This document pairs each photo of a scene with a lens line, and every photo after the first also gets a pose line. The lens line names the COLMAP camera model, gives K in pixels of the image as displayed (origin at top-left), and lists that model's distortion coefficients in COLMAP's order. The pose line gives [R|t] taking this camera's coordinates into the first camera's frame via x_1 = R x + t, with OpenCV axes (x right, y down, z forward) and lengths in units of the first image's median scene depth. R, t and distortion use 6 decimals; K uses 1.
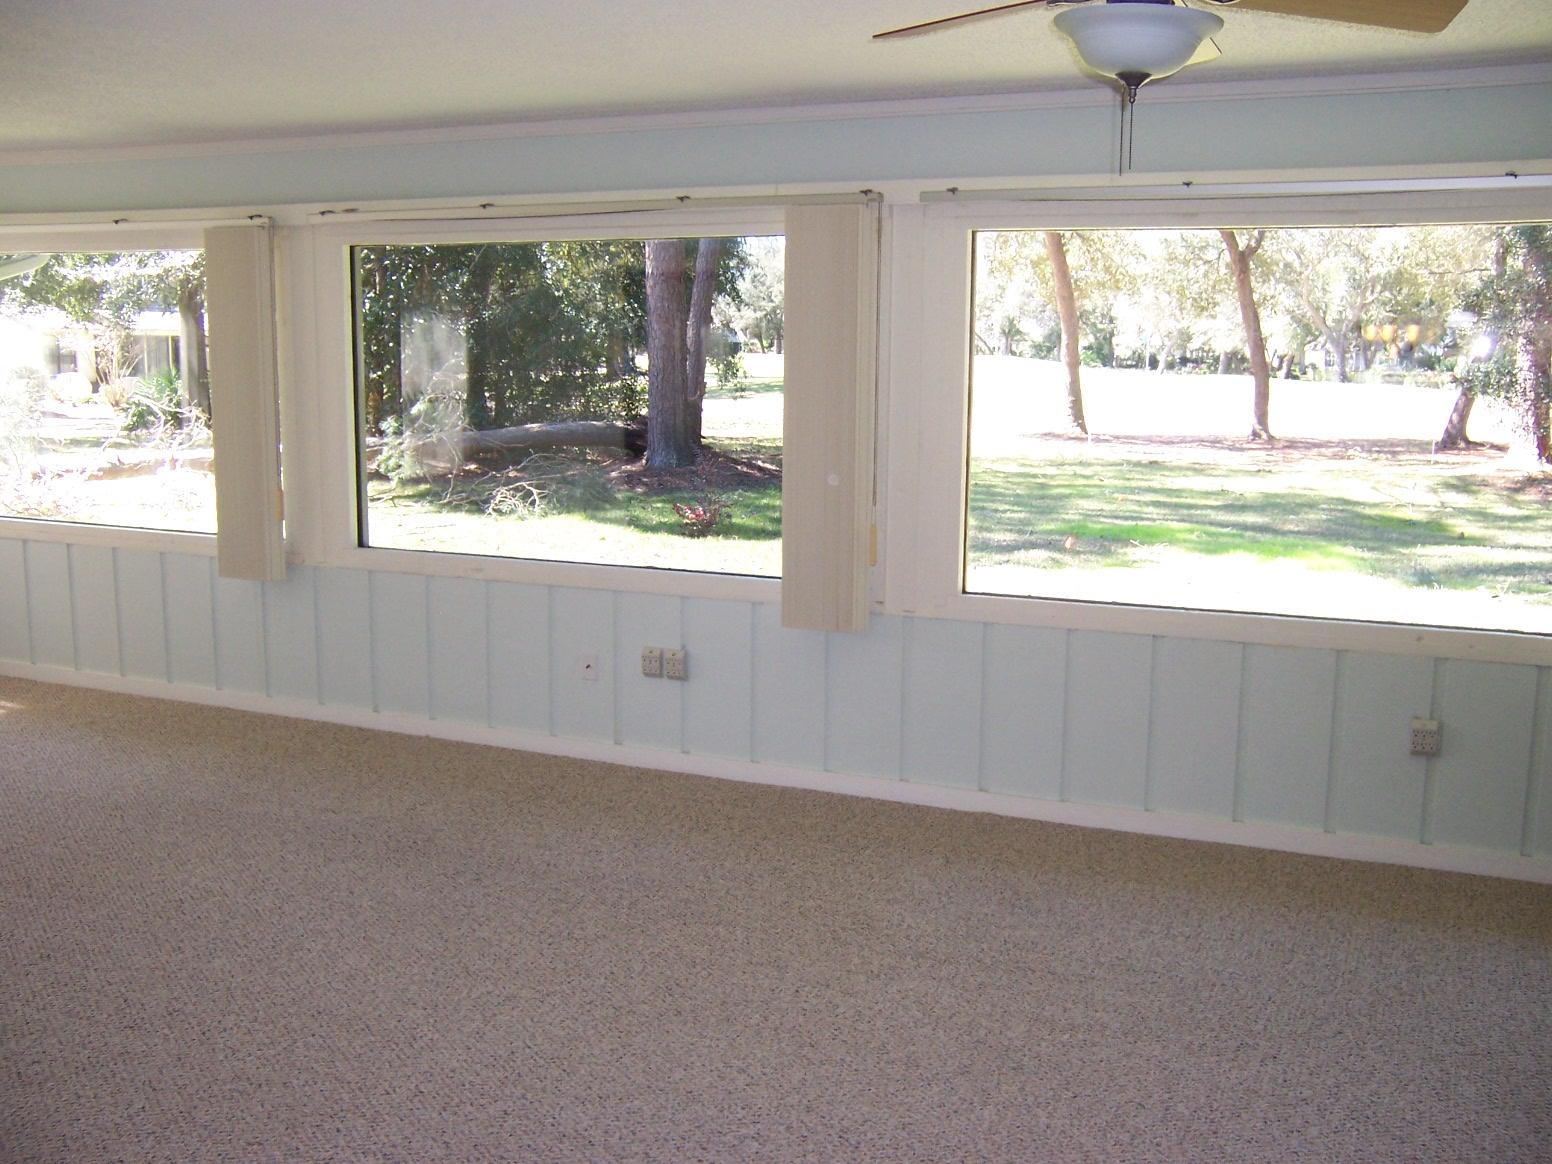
lens RADIAL K [[1555.2, 0, 793.1], [0, 1555.2, 612.7], [0, 0, 1]] dist [-0.146781, 0.234343]
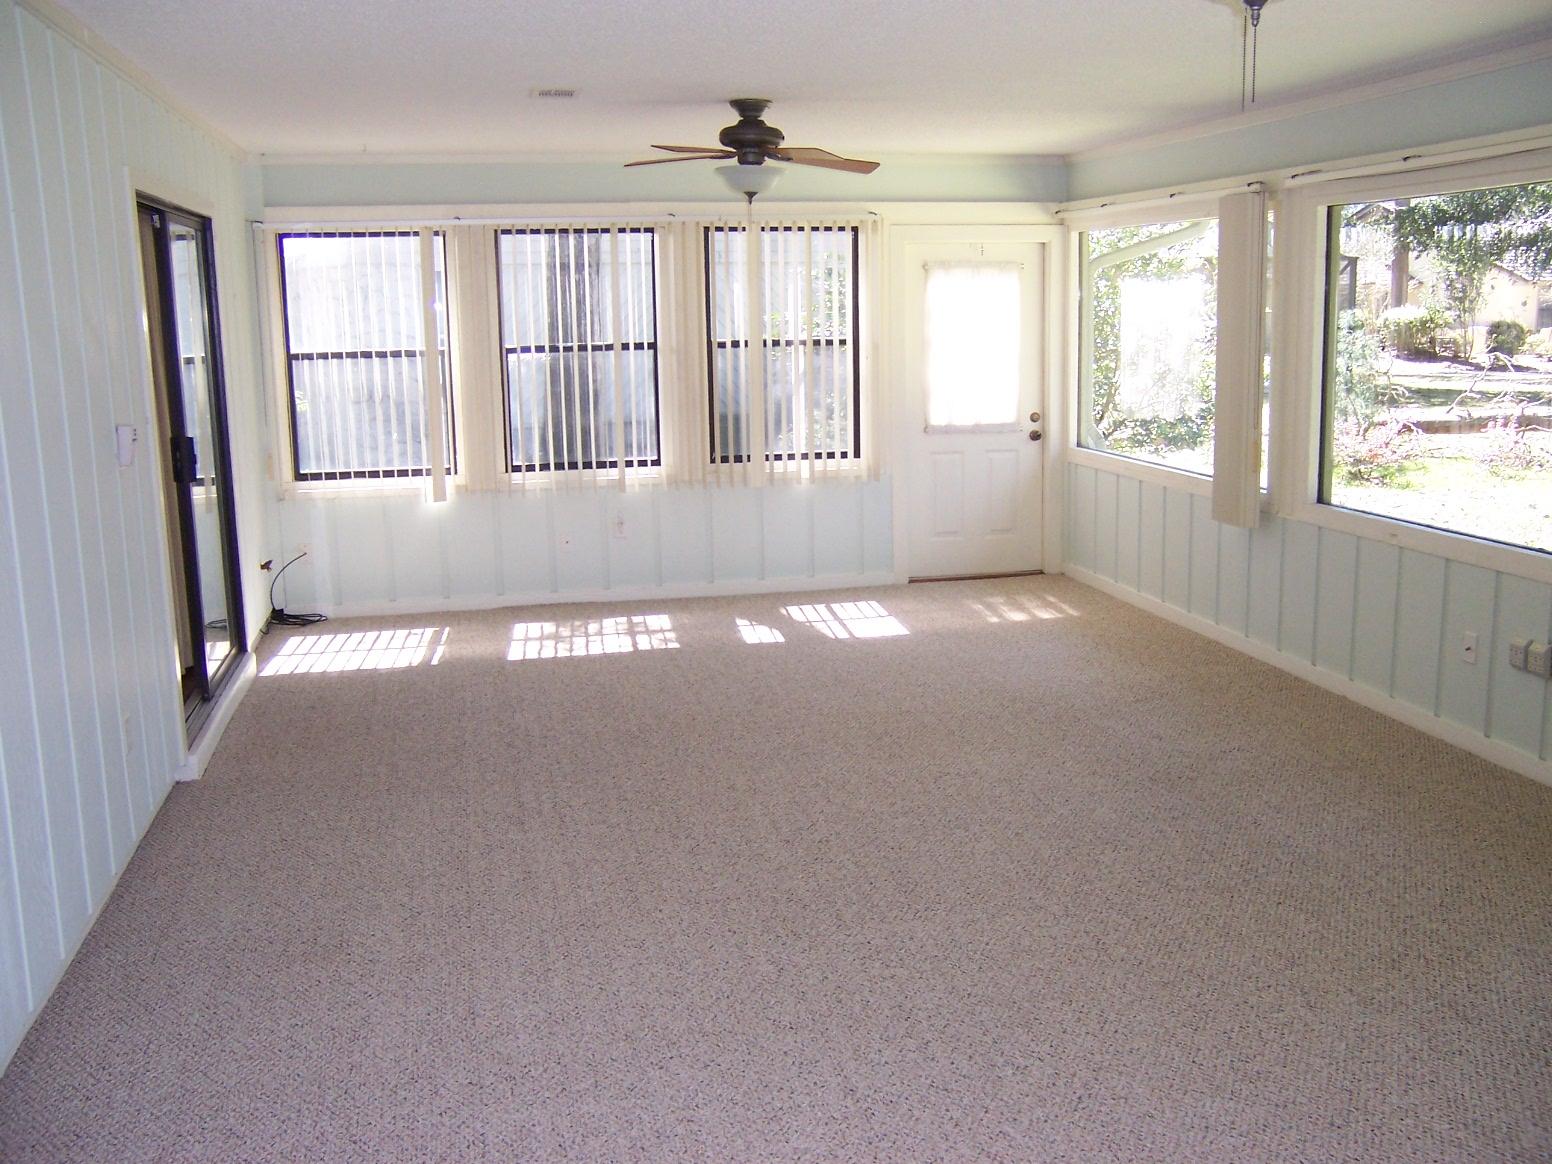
lens RADIAL K [[1555.2, 0, 793.1], [0, 1555.2, 612.7], [0, 0, 1]] dist [-0.146781, 0.234343]
pose [[0.588484, 0.134736, -0.797203, 0.363907], [-0.110508, 0.990167, 0.085774, -0.021020], [0.800921, 0.037621, 0.597587, 0.126775]]
